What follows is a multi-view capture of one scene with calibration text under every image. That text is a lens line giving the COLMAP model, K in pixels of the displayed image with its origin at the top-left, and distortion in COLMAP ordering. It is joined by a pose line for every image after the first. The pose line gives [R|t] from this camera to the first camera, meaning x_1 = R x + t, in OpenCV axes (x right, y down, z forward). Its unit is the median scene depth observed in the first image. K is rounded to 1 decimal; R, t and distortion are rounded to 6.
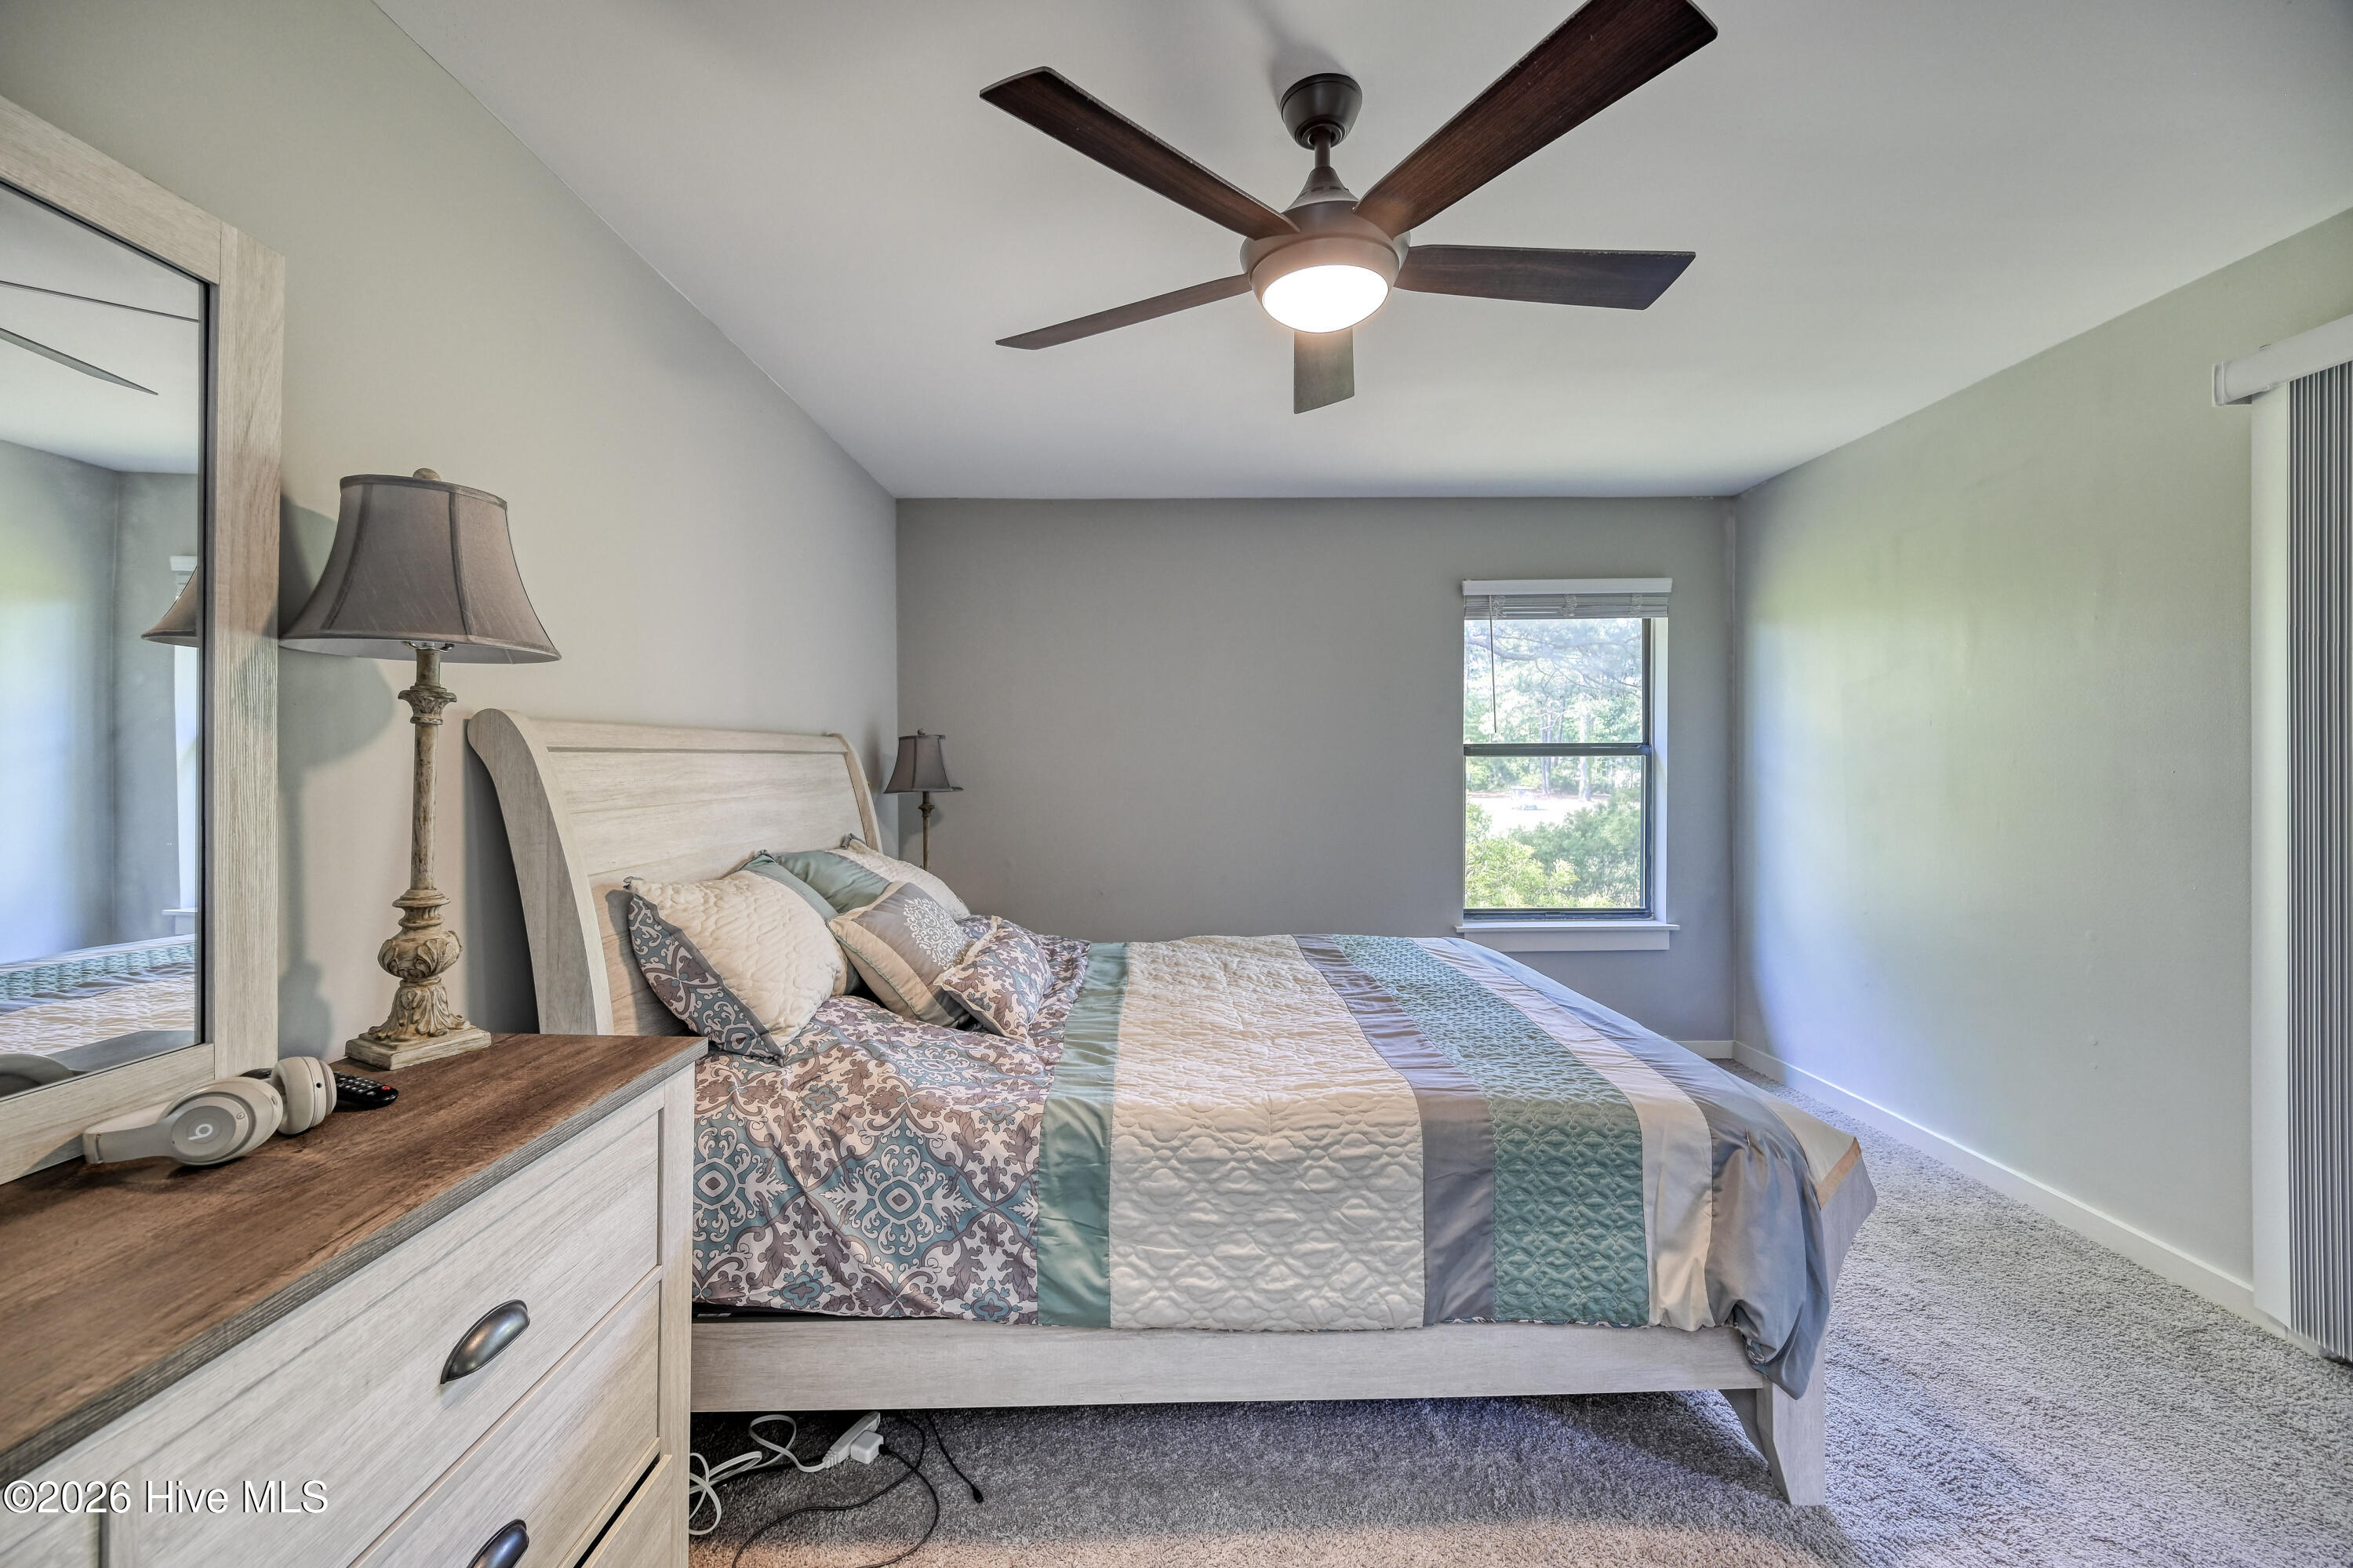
lens RADIAL K [[935.4, 0, 1166.3], [0, 935.4, 763.4], [0, 0, 1]] dist [0.000054, -0.000009]
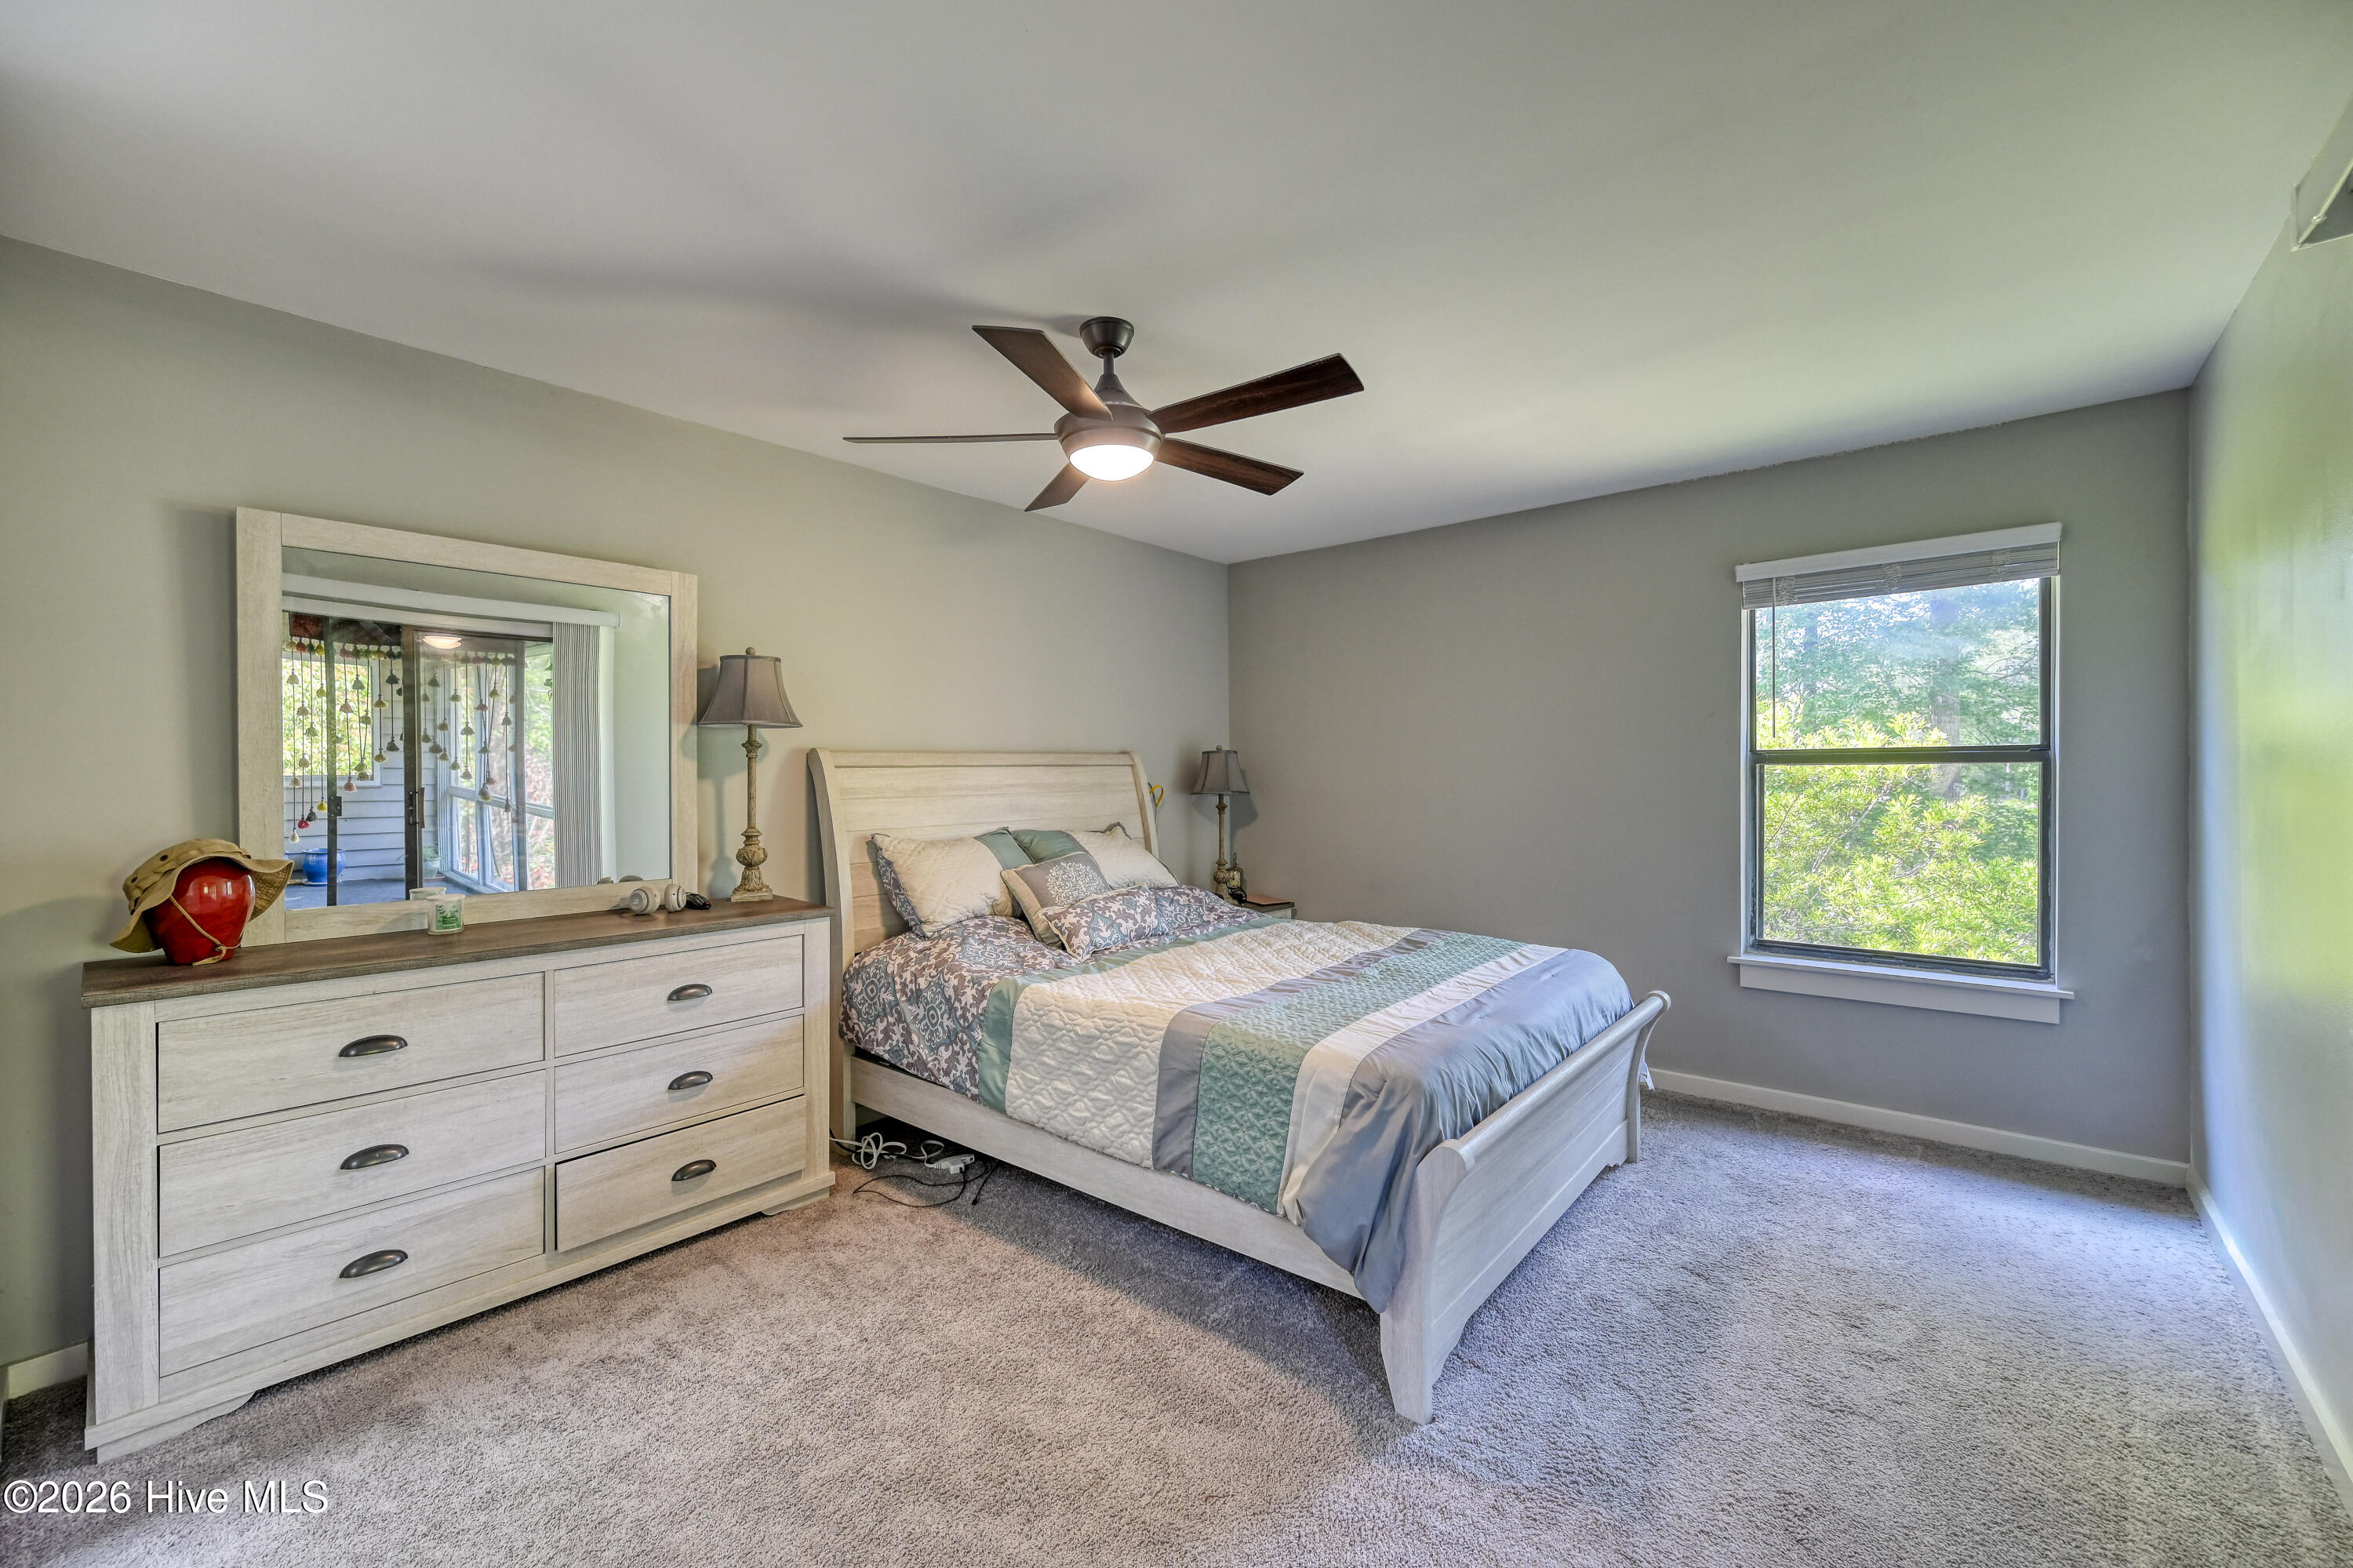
lens RADIAL K [[935.4, 0, 1153.9], [0, 935.4, 775.1], [0, 0, 1]] dist [0.000054, -0.000009]
pose [[0.753521, 0.002282, -0.657420, 1.166884], [0.001166, 0.999988, 0.004807, -0.006259], [0.657423, -0.004389, 0.753509, -0.070953]]
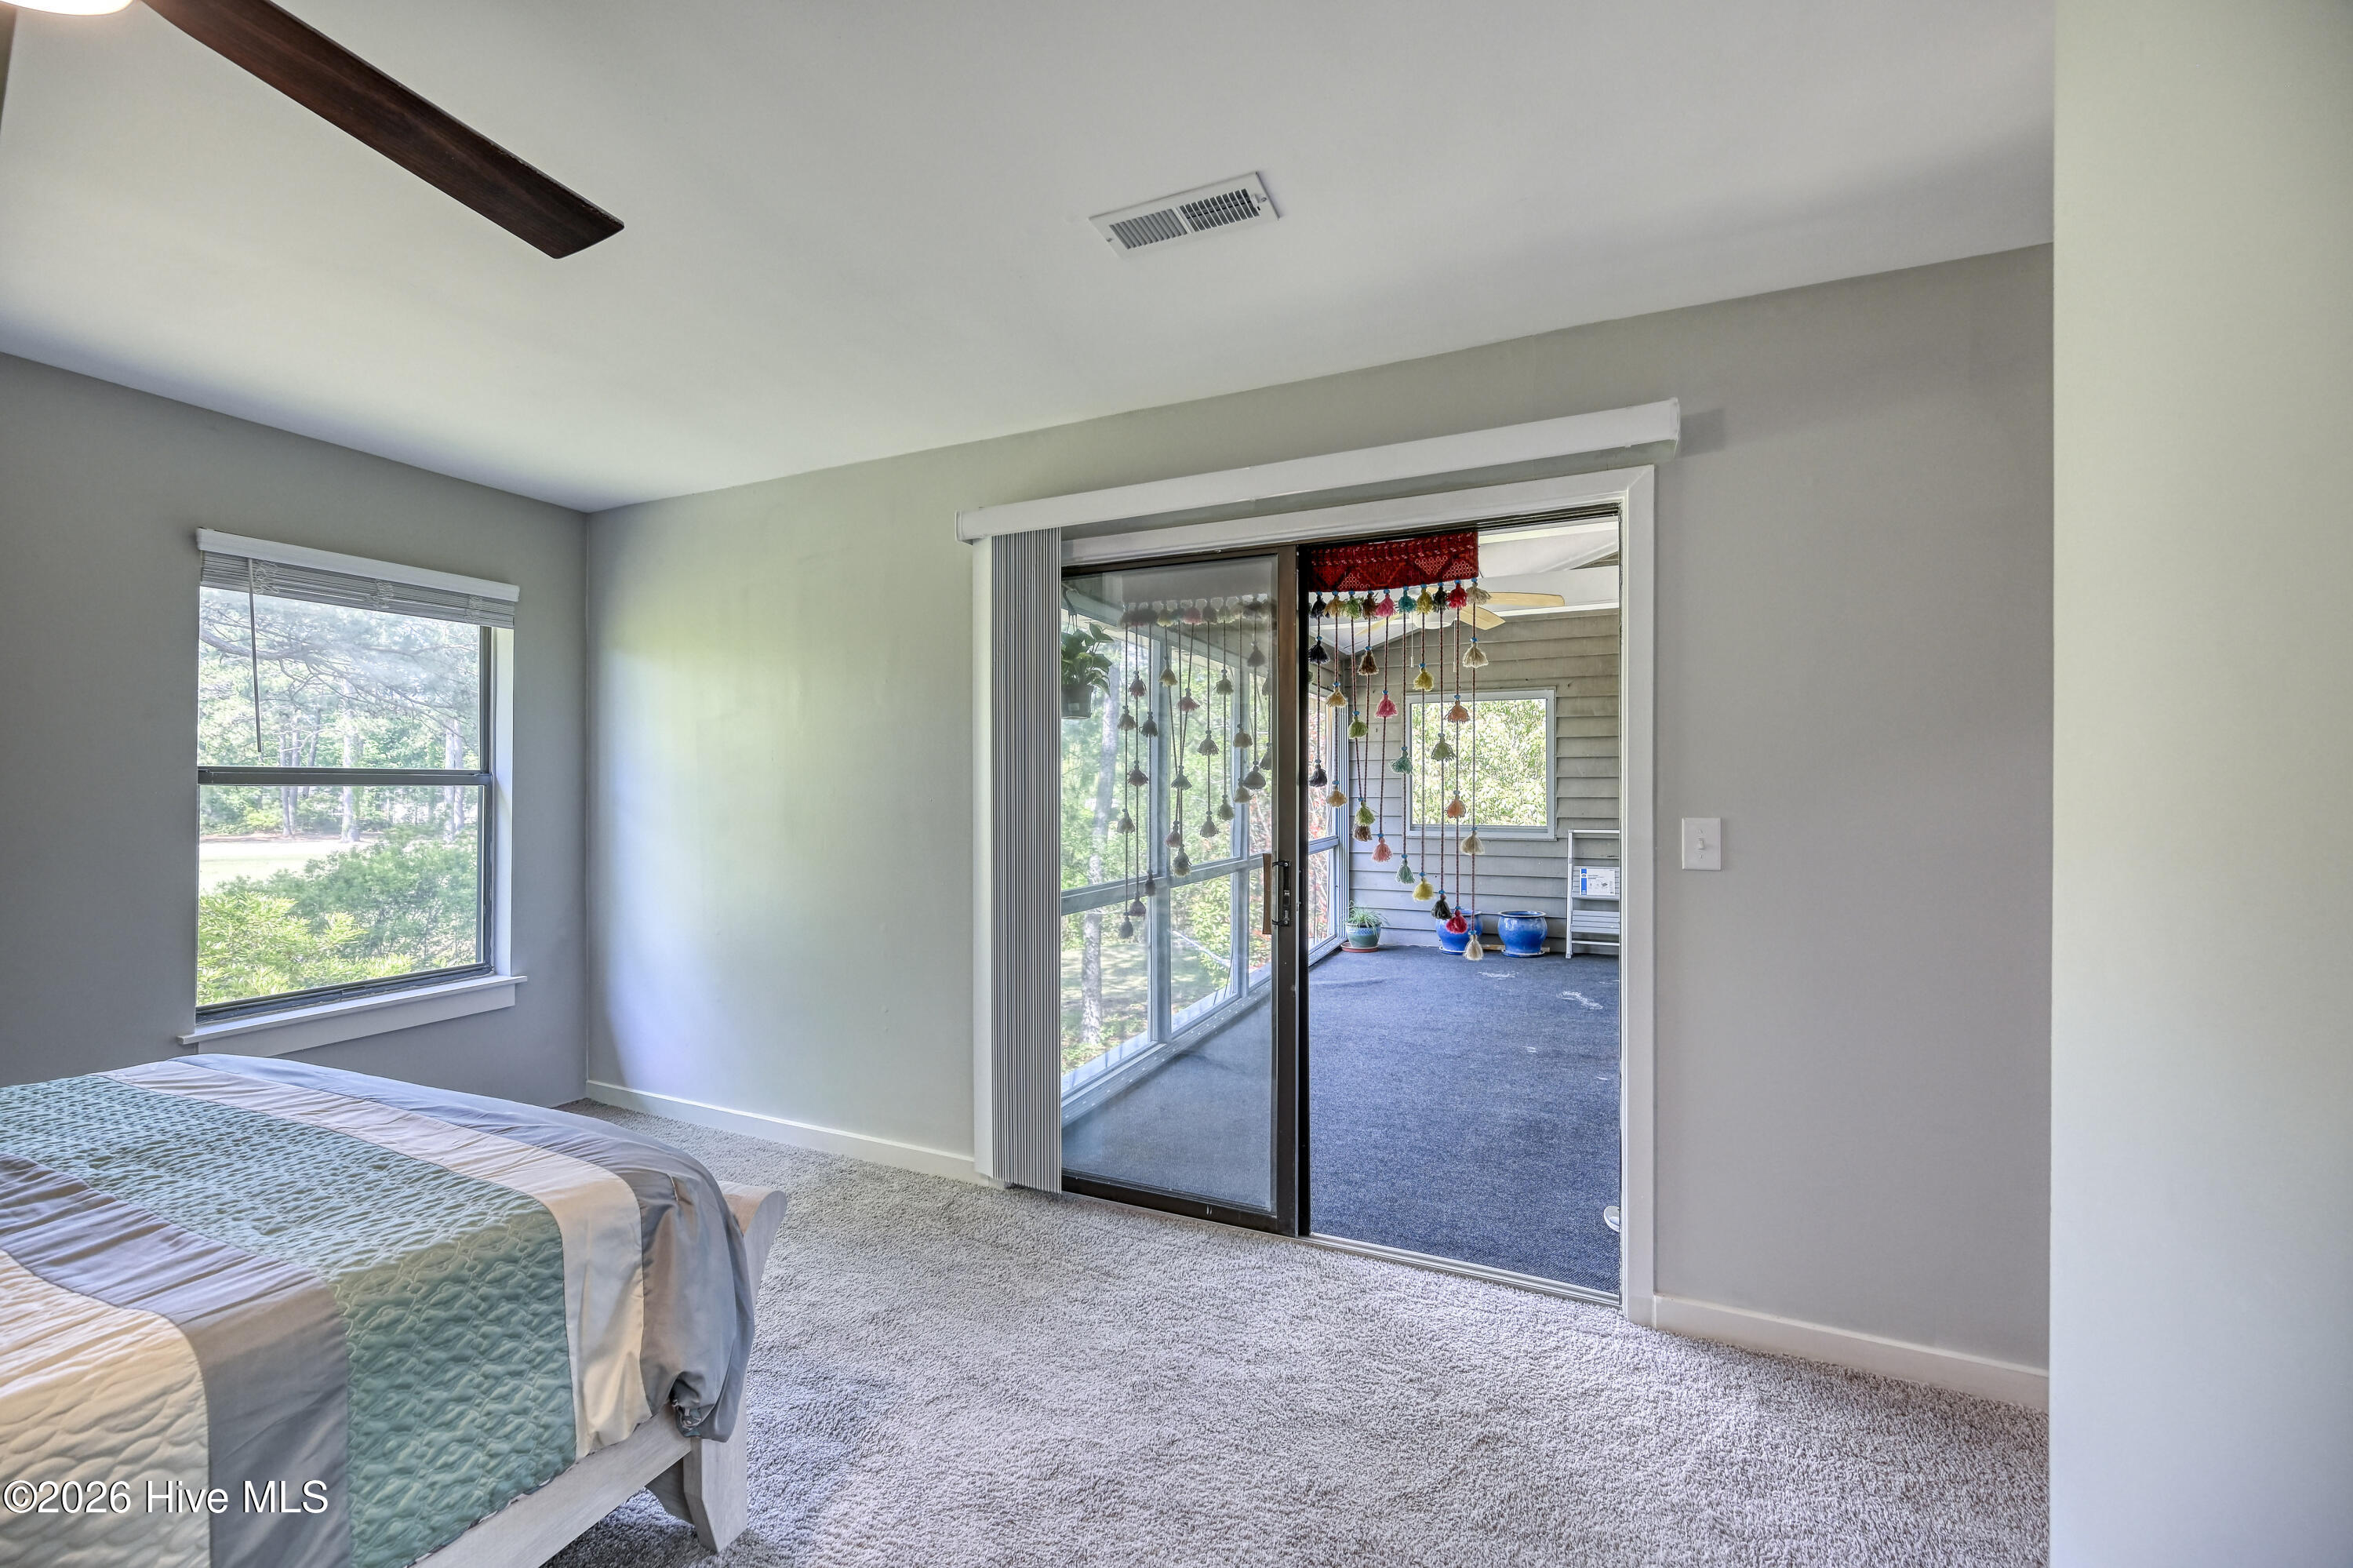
lens RADIAL K [[935.4, 0, 1183.5], [0, 935.4, 785.4], [0, 0, 1]] dist [0.000054, -0.000009]
pose [[0.407820, 0.007426, 0.913032, -0.031008], [0.001503, 0.999960, -0.008805, 0.000043], [-0.913061, 0.004963, 0.407793, 0.148393]]
